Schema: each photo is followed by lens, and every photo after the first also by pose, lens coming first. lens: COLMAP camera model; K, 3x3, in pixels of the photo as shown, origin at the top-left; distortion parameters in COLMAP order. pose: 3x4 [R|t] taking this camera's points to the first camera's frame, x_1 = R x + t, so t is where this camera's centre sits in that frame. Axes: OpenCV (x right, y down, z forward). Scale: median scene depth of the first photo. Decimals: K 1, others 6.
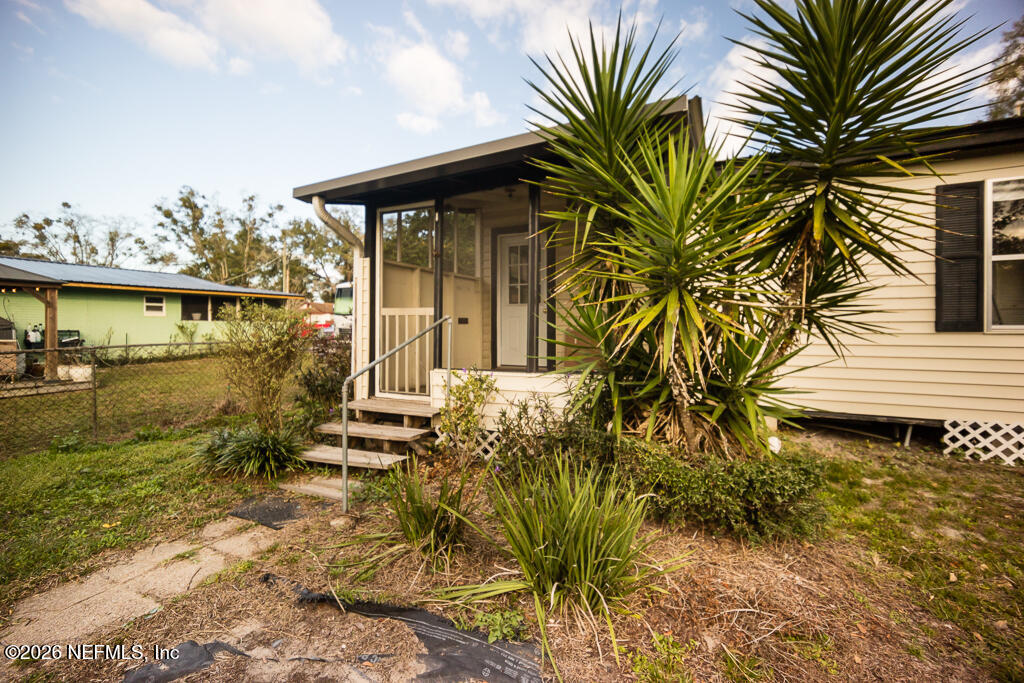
lens RADIAL K [[426.9, 0, 511.9], [0, 426.9, 334.4], [0, 0, 1]] dist [0.003168, 0.000273]
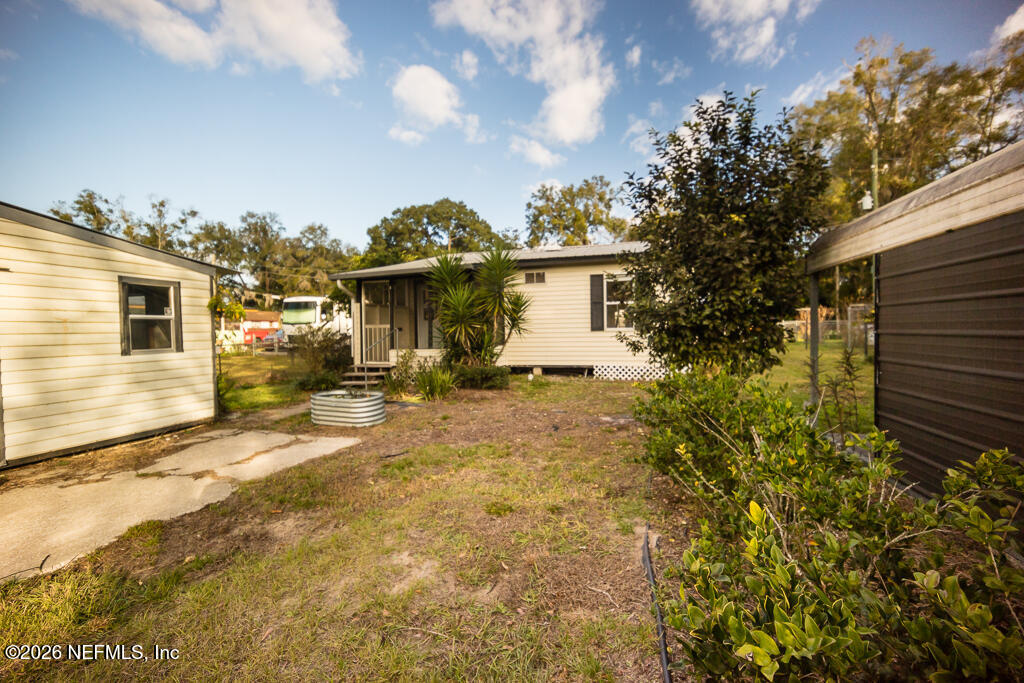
lens RADIAL K [[426.9, 0, 511.9], [0, 426.9, 334.4], [0, 0, 1]] dist [0.003168, 0.000273]
pose [[0.985042, -0.018517, 0.171318, 0.054726], [0.019815, 0.999786, -0.005867, 0.012942], [-0.171172, 0.009173, 0.985198, -0.989448]]
